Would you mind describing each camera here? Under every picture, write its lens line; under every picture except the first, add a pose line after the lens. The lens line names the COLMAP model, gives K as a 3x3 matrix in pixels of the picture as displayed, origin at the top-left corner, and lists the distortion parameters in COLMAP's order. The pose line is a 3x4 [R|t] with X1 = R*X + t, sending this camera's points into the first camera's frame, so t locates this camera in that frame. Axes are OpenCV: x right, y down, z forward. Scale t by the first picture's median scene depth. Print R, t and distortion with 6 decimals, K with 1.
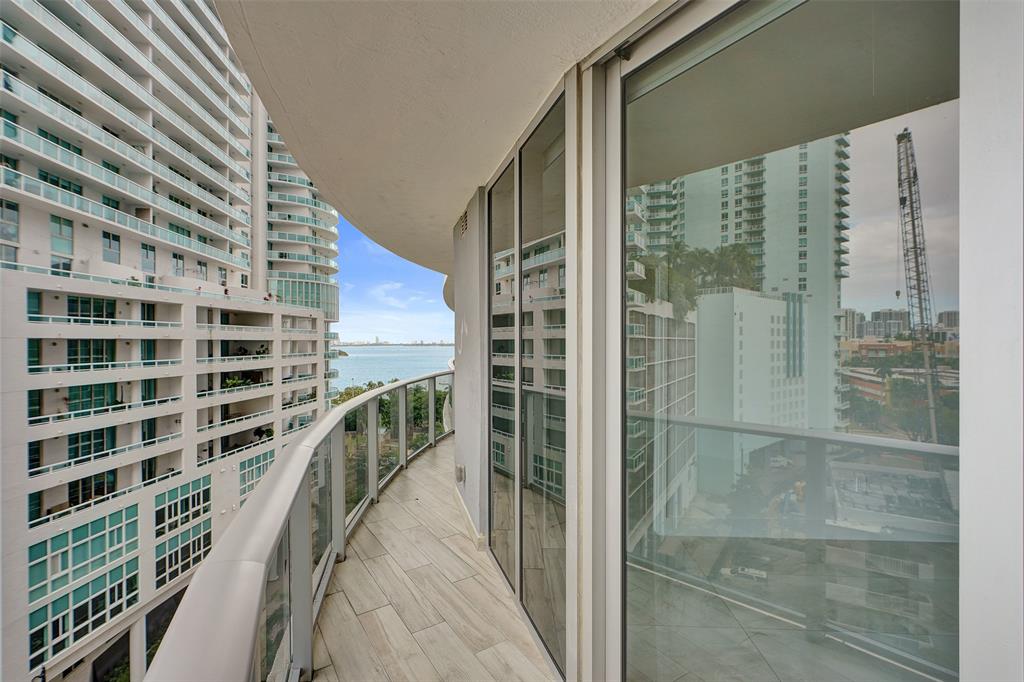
lens RADIAL K [[457.3, 0, 518.7], [0, 457.3, 343.6], [0, 0, 1]] dist [-0.016268, 0.000299]
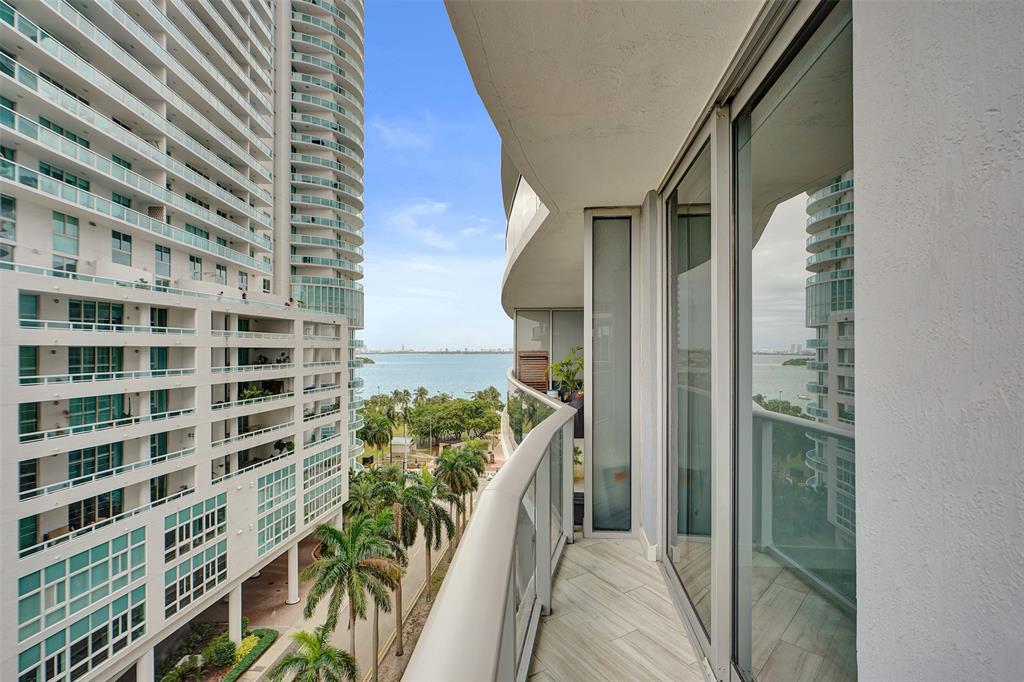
lens RADIAL K [[457.3, 0, 507.8], [0, 457.3, 341.9], [0, 0, 1]] dist [-0.016268, 0.000299]
pose [[0.997145, -0.003686, -0.075420, -0.037539], [0.002107, 0.999777, -0.021000, 0.001024], [0.075480, 0.020781, 0.996931, 0.127379]]
